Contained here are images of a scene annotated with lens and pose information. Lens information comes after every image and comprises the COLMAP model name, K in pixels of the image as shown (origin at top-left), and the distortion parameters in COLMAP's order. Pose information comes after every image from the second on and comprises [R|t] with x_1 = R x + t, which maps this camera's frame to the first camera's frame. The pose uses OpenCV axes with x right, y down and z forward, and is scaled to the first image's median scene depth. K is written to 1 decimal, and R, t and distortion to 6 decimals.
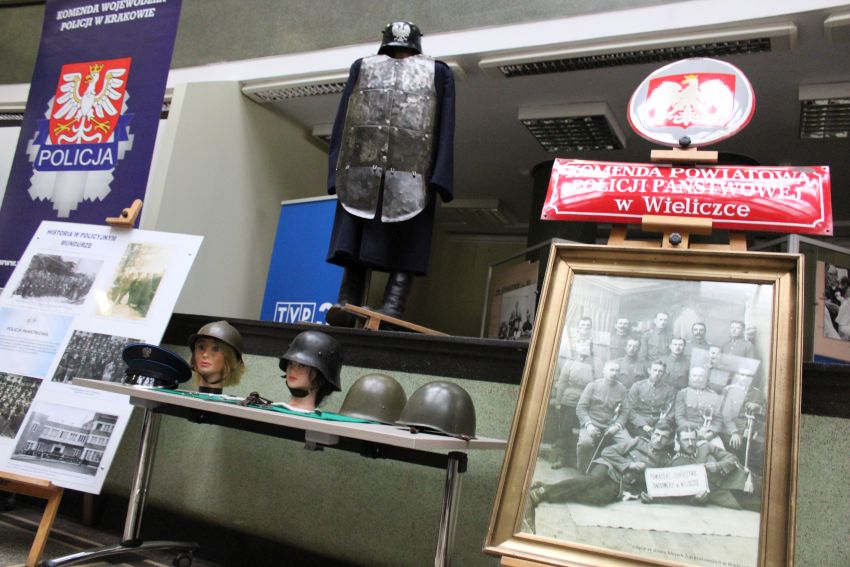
lens RADIAL K [[706.2, 0, 425.7], [0, 706.2, 284.4], [0, 0, 1]] dist [-0.154948, 0.131843]
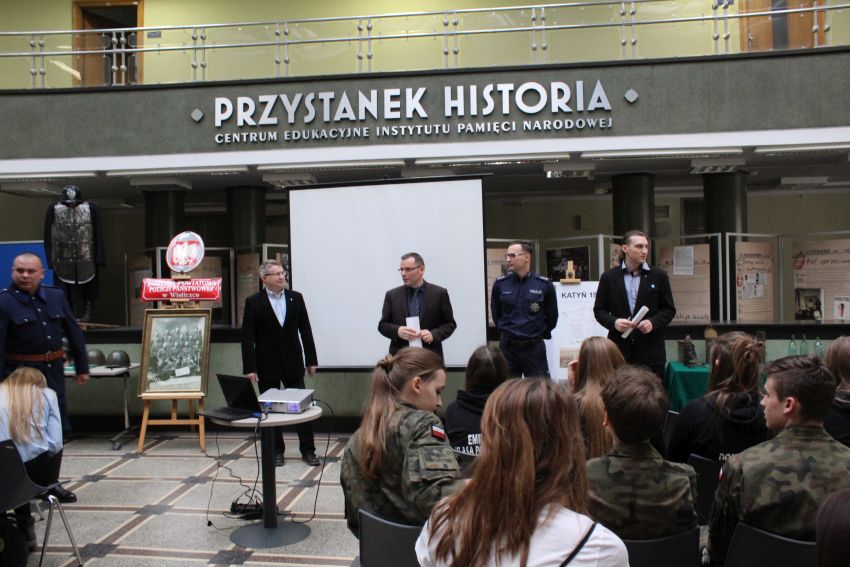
lens RADIAL K [[706.2, 0, 426.0], [0, 706.2, 288.5], [0, 0, 1]] dist [-0.154948, 0.131843]
pose [[0.876991, -0.154490, 0.454995, -0.106832], [0.055850, 0.973260, 0.222813, -0.653930], [-0.477251, -0.169994, 0.862168, -2.004457]]
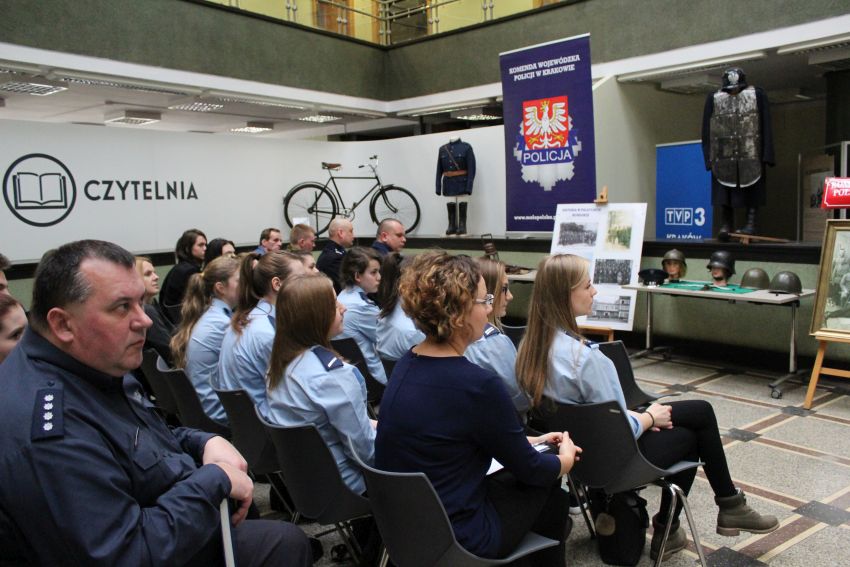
lens RADIAL K [[706.2, 0, 424.5], [0, 706.2, 278.8], [0, 0, 1]] dist [-0.154948, 0.131843]
pose [[0.896978, -0.117664, -0.426129, -0.082073], [0.218785, 0.955758, 0.196623, -0.515402], [0.384140, -0.269597, 0.883037, -1.415102]]
